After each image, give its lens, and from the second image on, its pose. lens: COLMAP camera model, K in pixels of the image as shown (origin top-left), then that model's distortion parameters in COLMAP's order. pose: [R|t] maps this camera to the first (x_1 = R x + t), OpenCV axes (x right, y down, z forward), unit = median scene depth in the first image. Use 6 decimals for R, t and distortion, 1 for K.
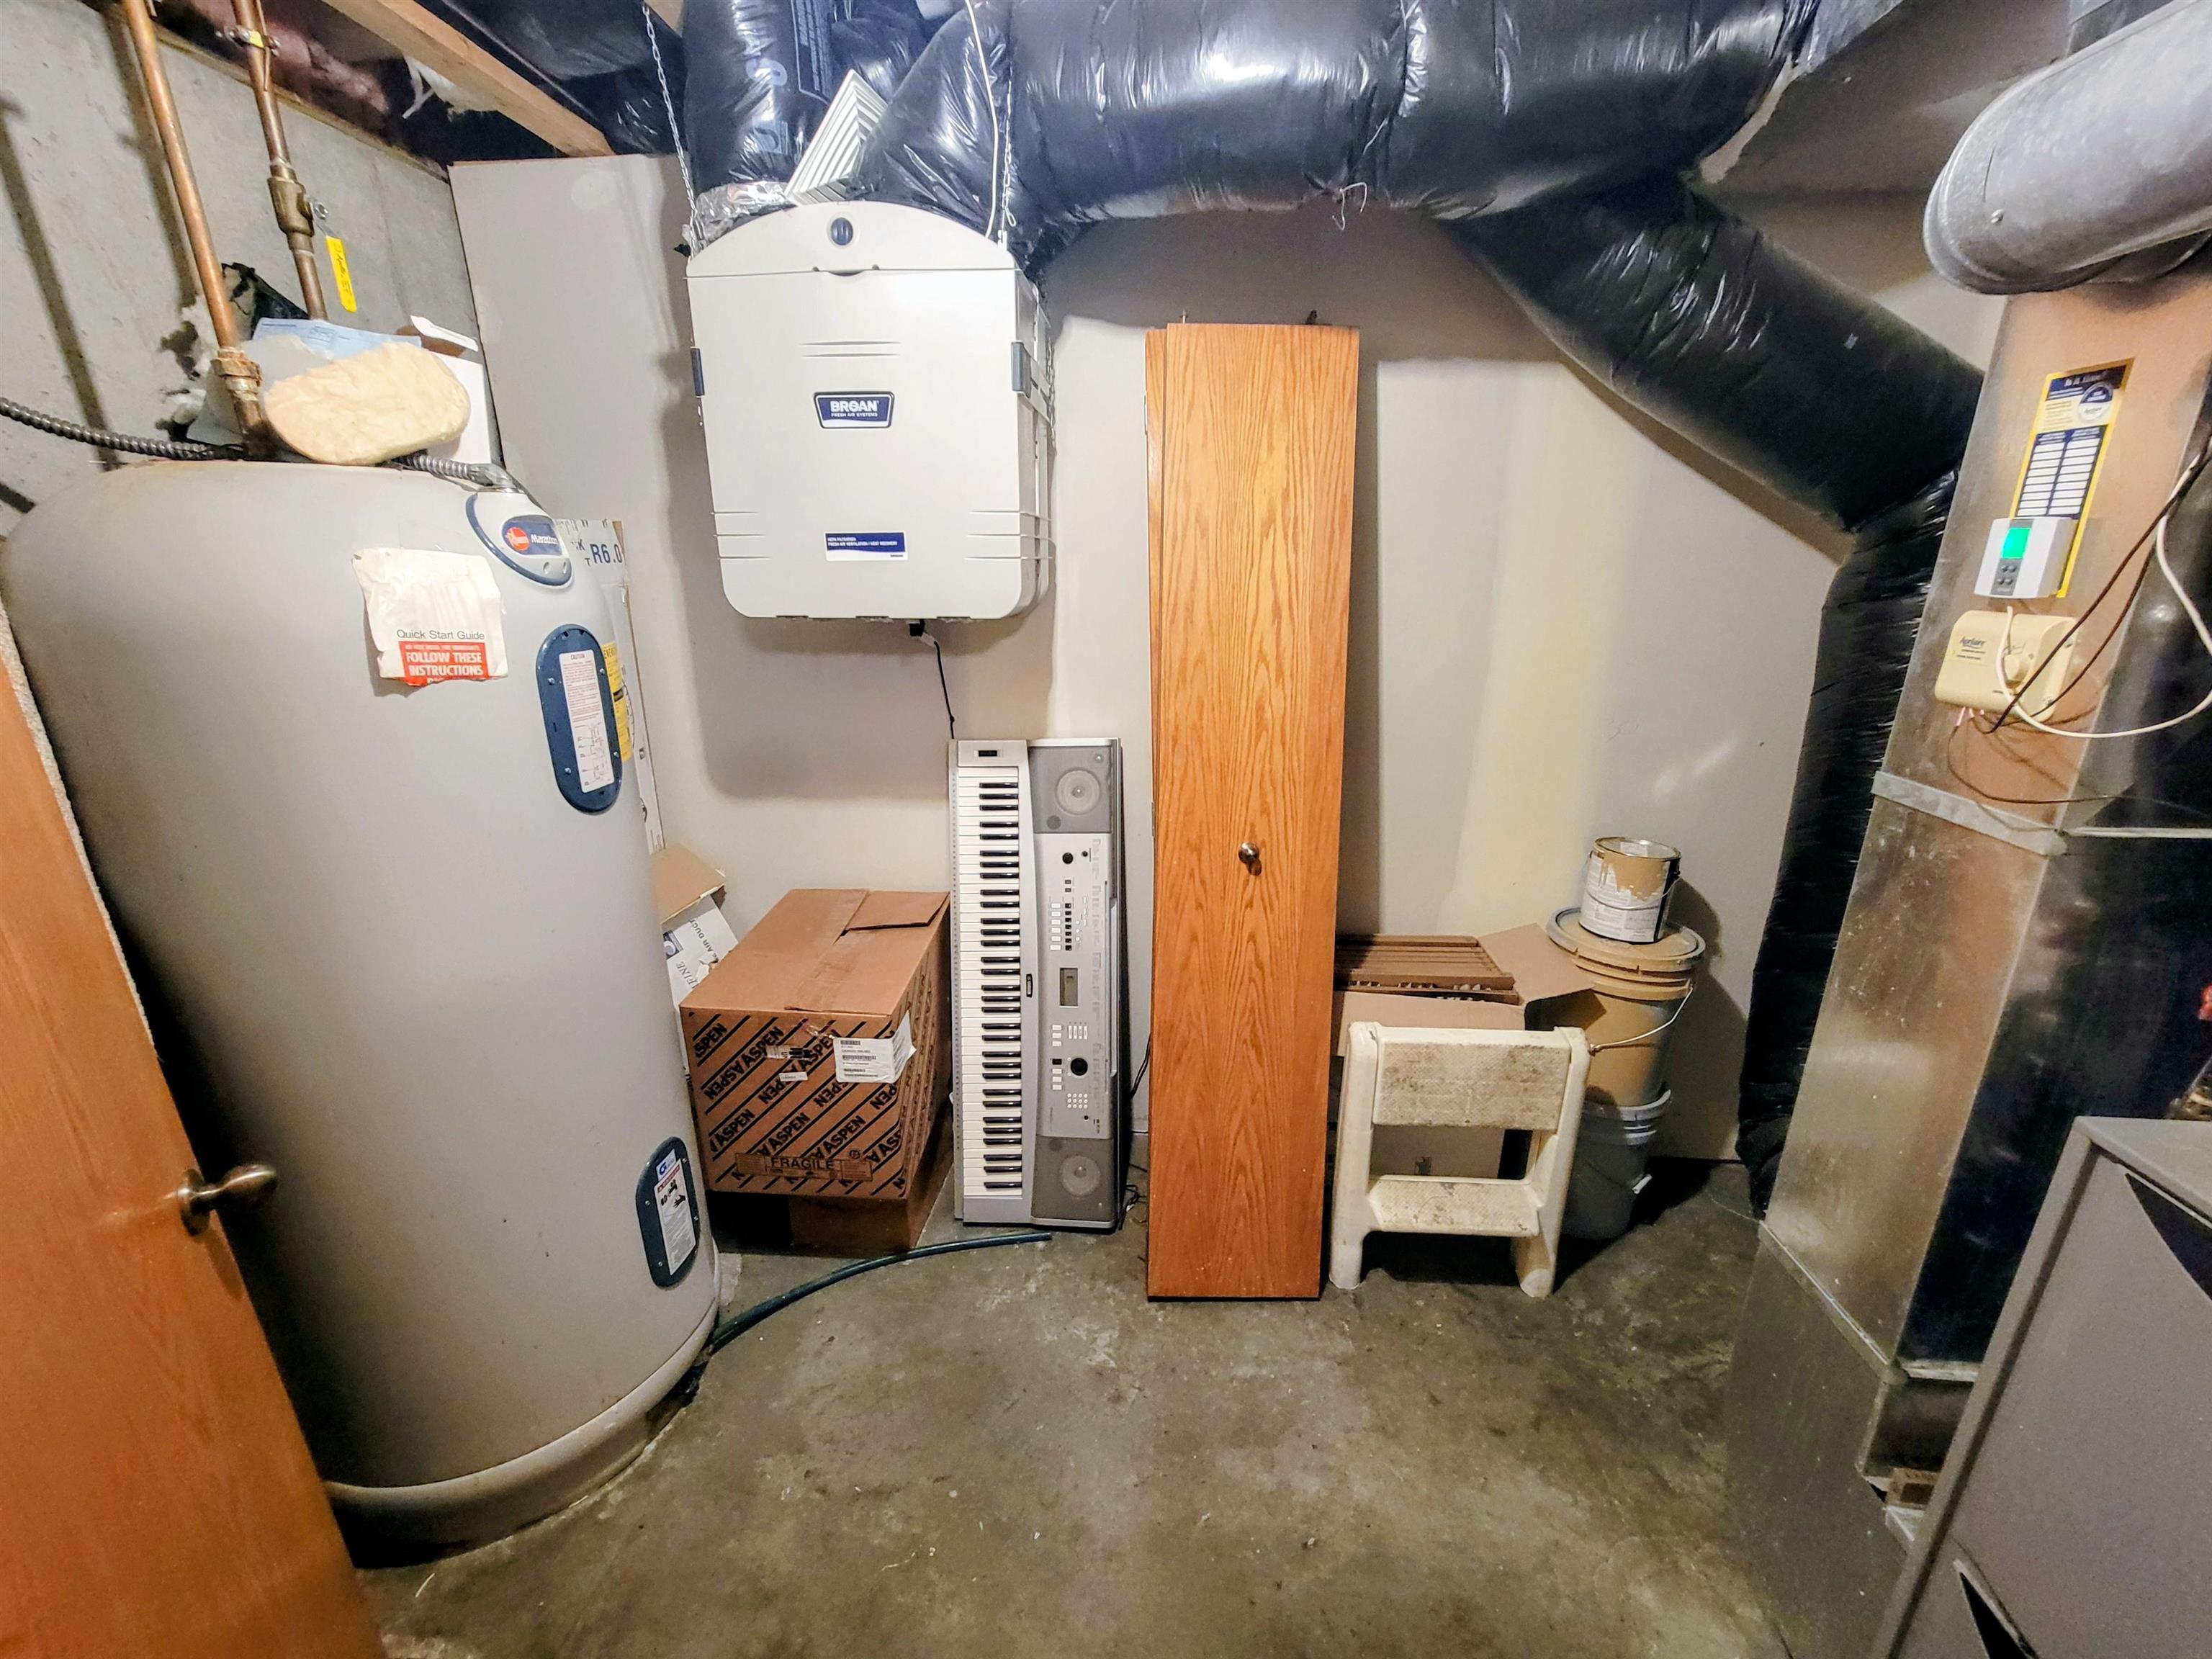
lens RADIAL K [[903.6, 0, 1100.7], [0, 903.6, 829.6], [0, 0, 1]] dist [-0.008571, 0.001687]
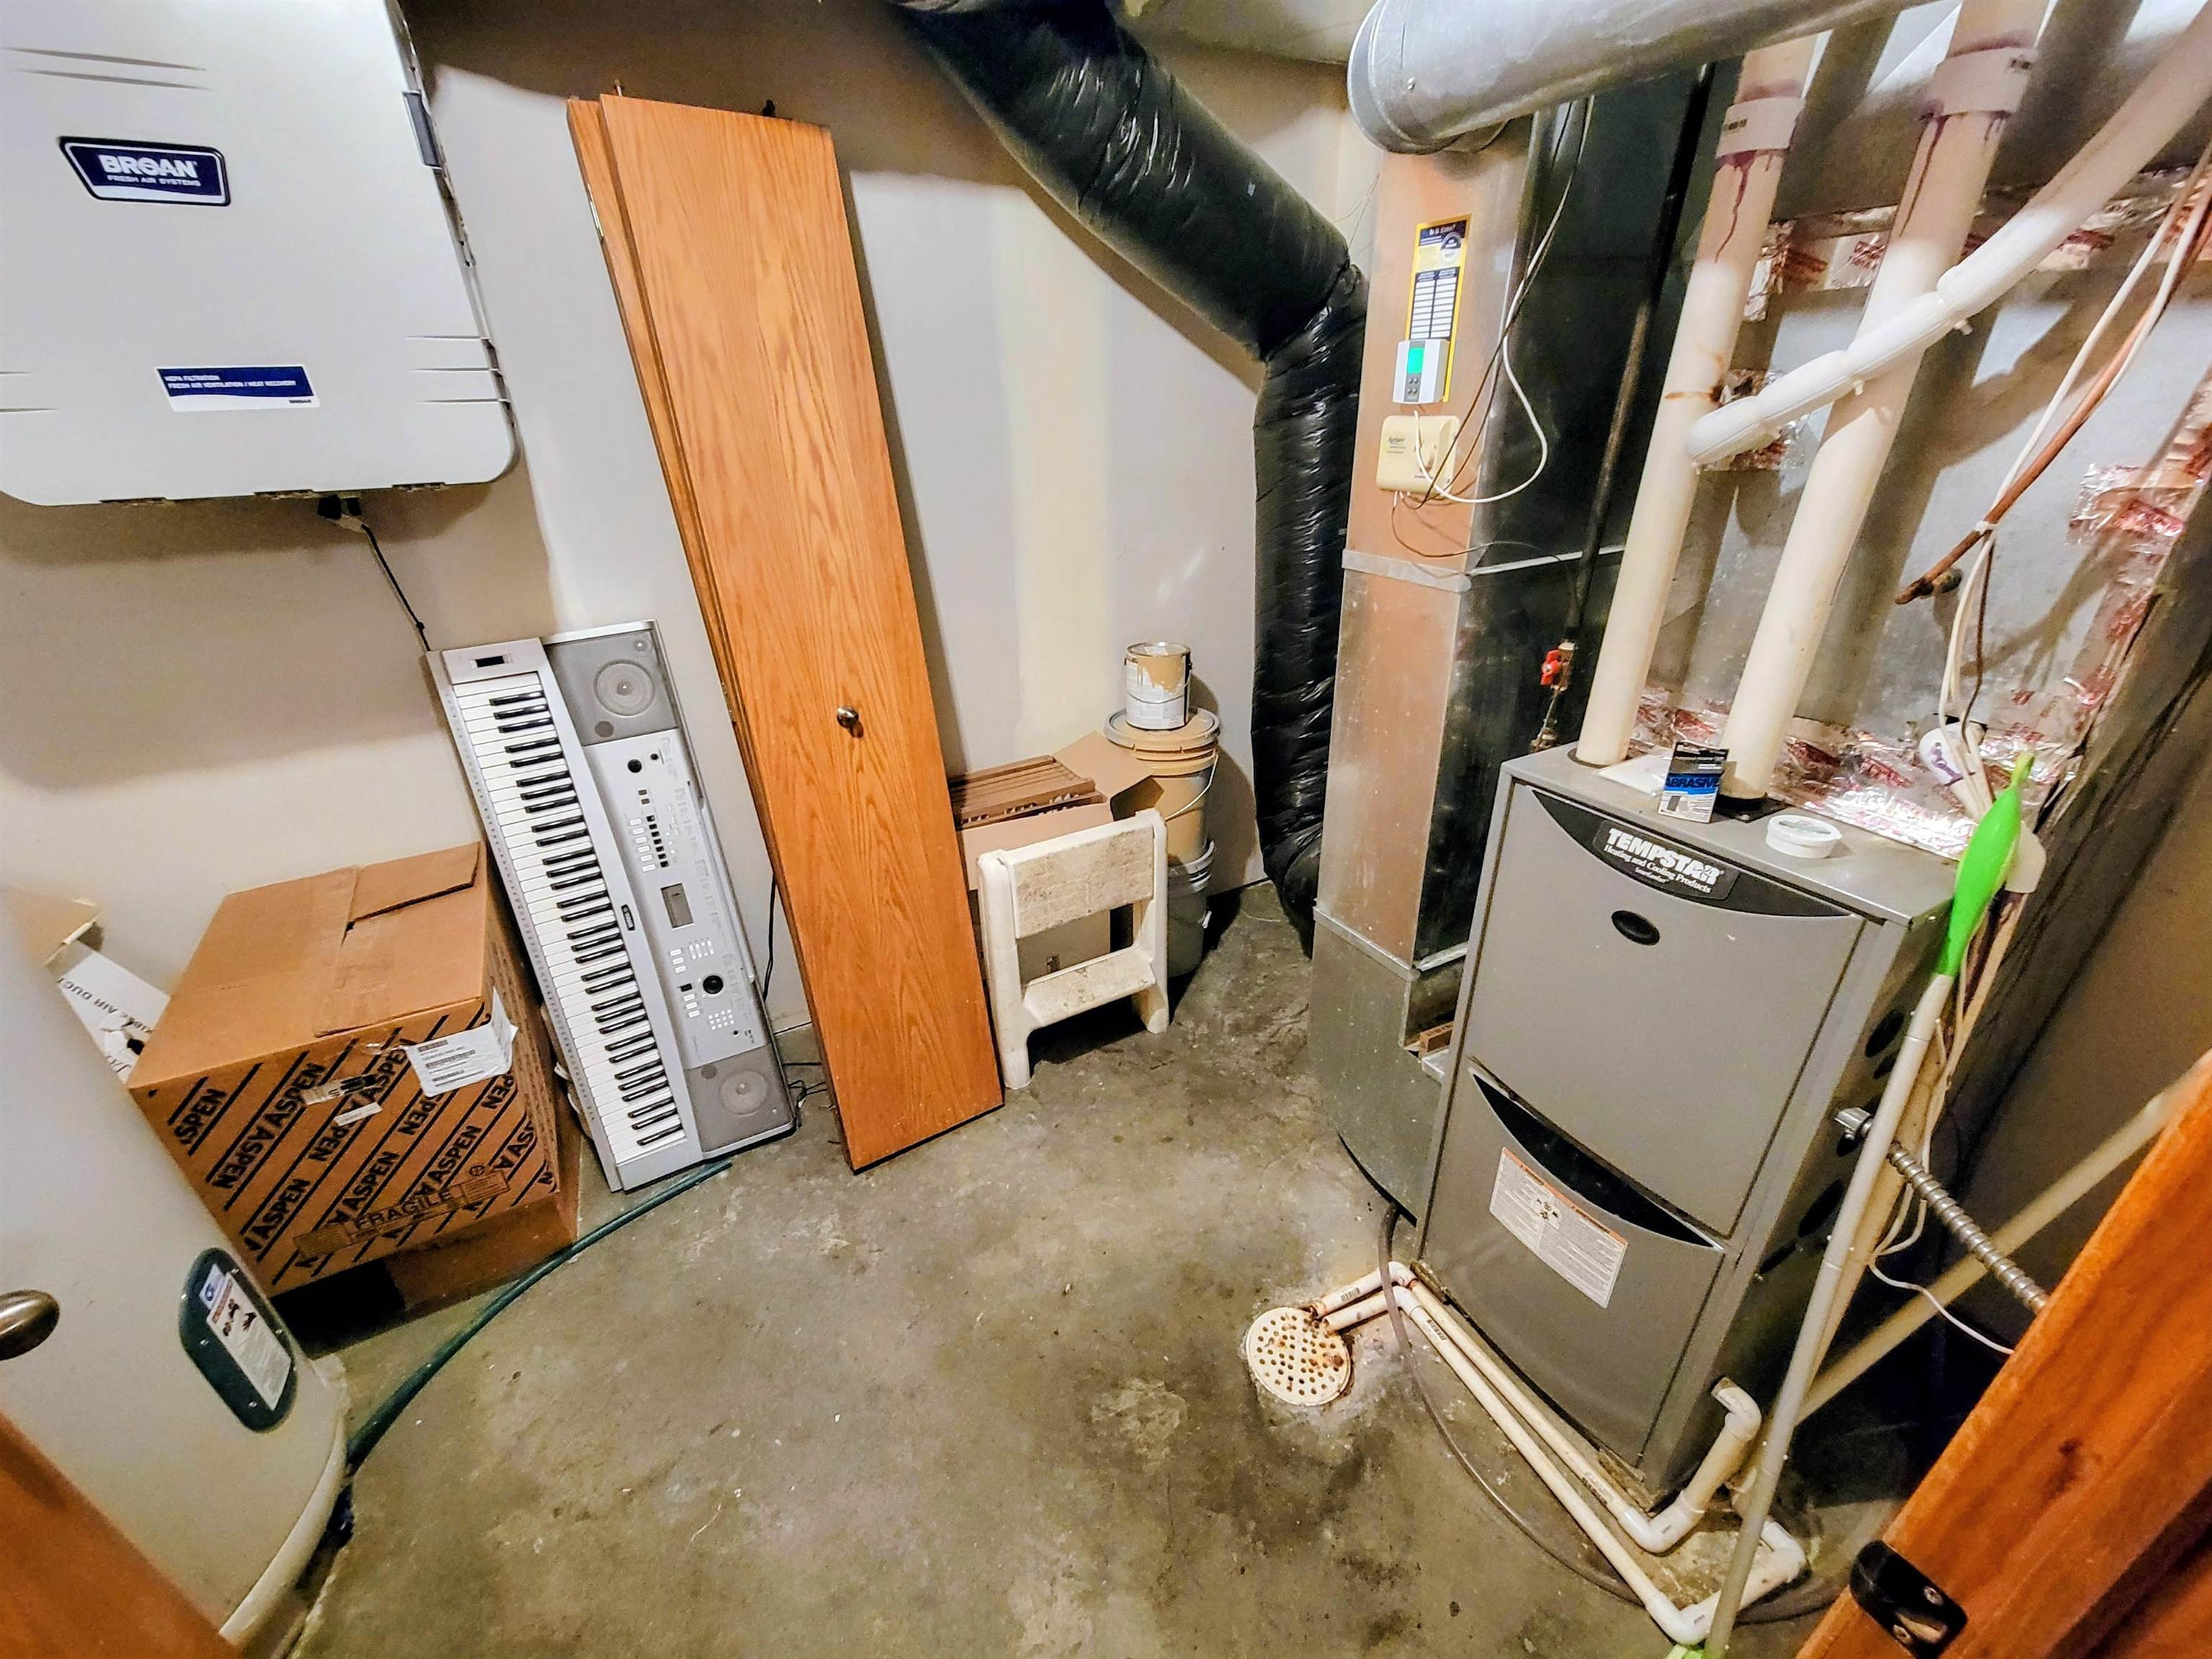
lens RADIAL K [[903.6, 0, 1100.7], [0, 903.6, 829.6], [0, 0, 1]] dist [-0.008571, 0.001687]
pose [[0.833545, -0.257347, 0.488852, -0.114351], [0.183769, 0.963646, 0.193947, 0.005153], [-0.520991, -0.071828, 0.850534, 0.025787]]
